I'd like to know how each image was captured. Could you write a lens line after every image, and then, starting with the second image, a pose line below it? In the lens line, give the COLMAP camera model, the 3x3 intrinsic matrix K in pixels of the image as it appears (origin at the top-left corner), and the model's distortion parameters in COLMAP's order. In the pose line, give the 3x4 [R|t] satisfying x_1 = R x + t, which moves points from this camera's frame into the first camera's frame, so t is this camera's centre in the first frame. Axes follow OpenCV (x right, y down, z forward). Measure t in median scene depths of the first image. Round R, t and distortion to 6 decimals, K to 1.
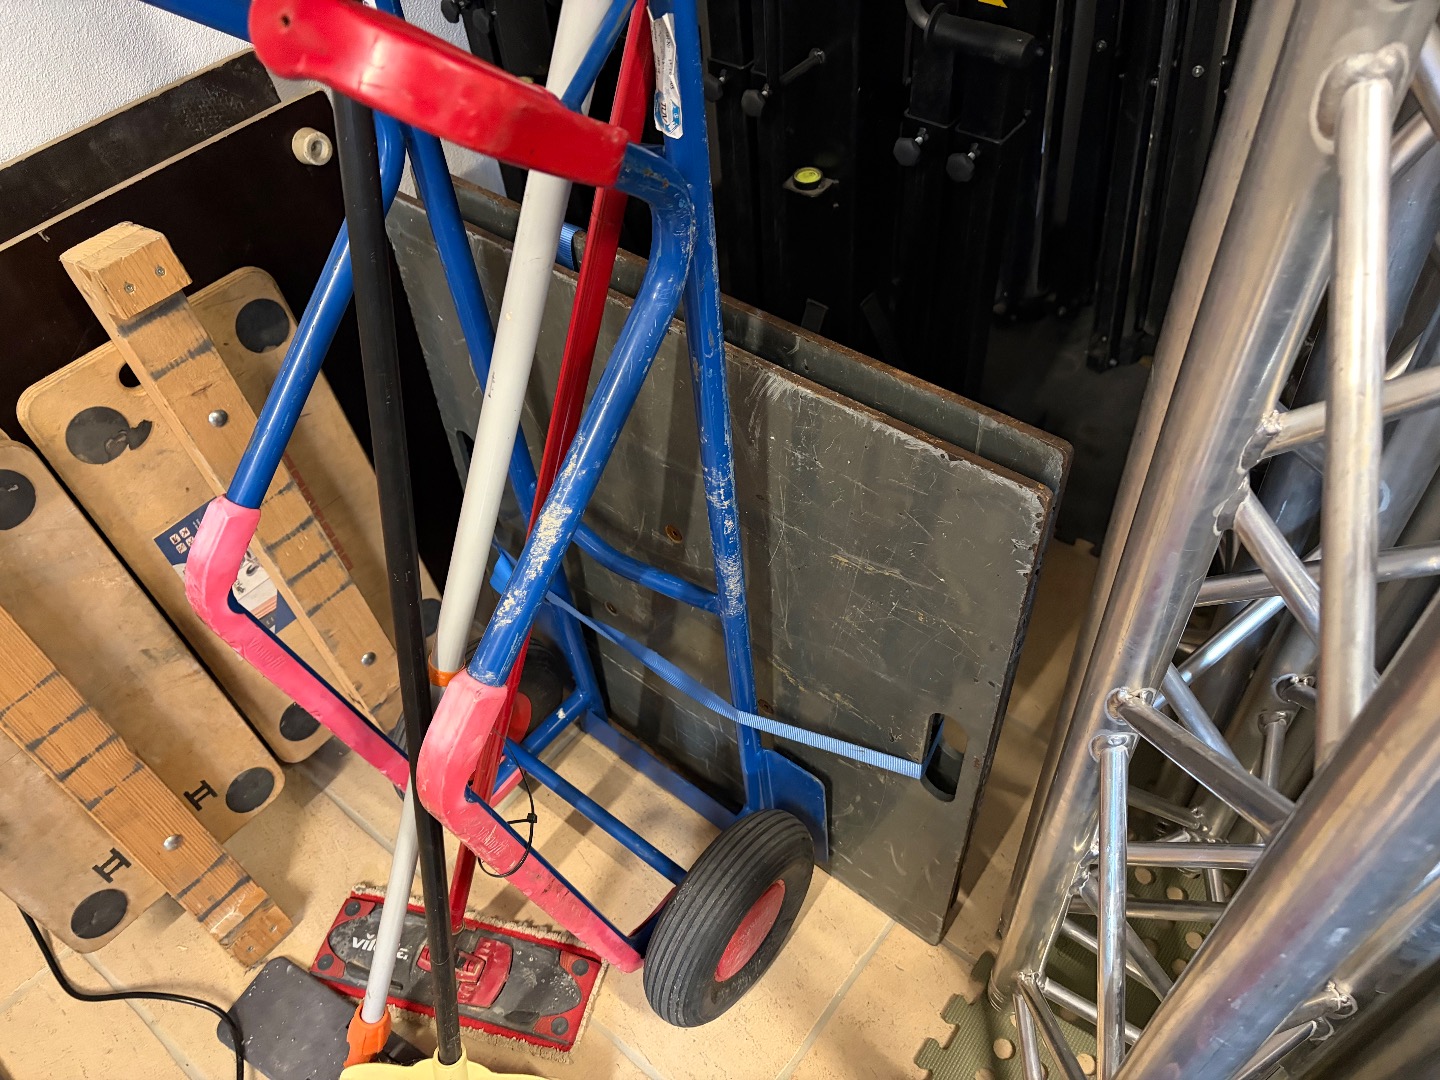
lens RADIAL K [[1089.7, 0, 720.0], [0, 1089.7, 540.0], [0, 0, 1]] dist [0.025939, -0.000368]
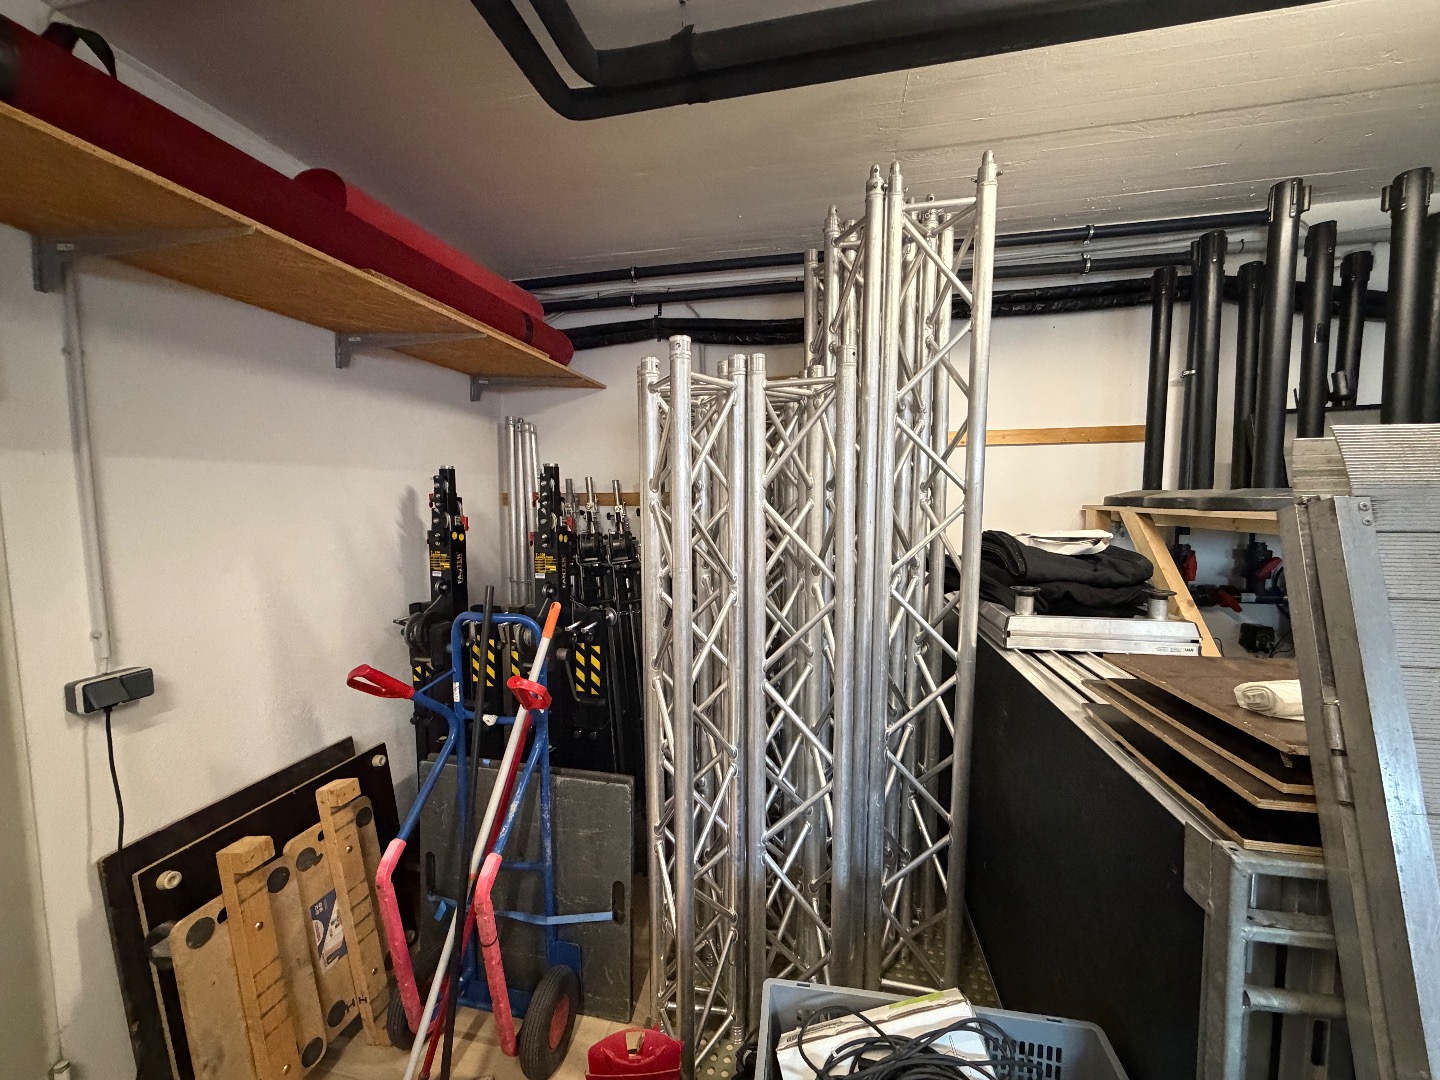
lens RADIAL K [[576.4, 0, 720.0], [0, 576.4, 540.0], [0, 0, 1]] dist [0.001333, -0.000019]
pose [[0.891383, 0.030293, 0.452237, -0.317843], [0.297443, 0.713766, -0.634087, 0.584074], [-0.341999, 0.699729, 0.627229, -0.880347]]
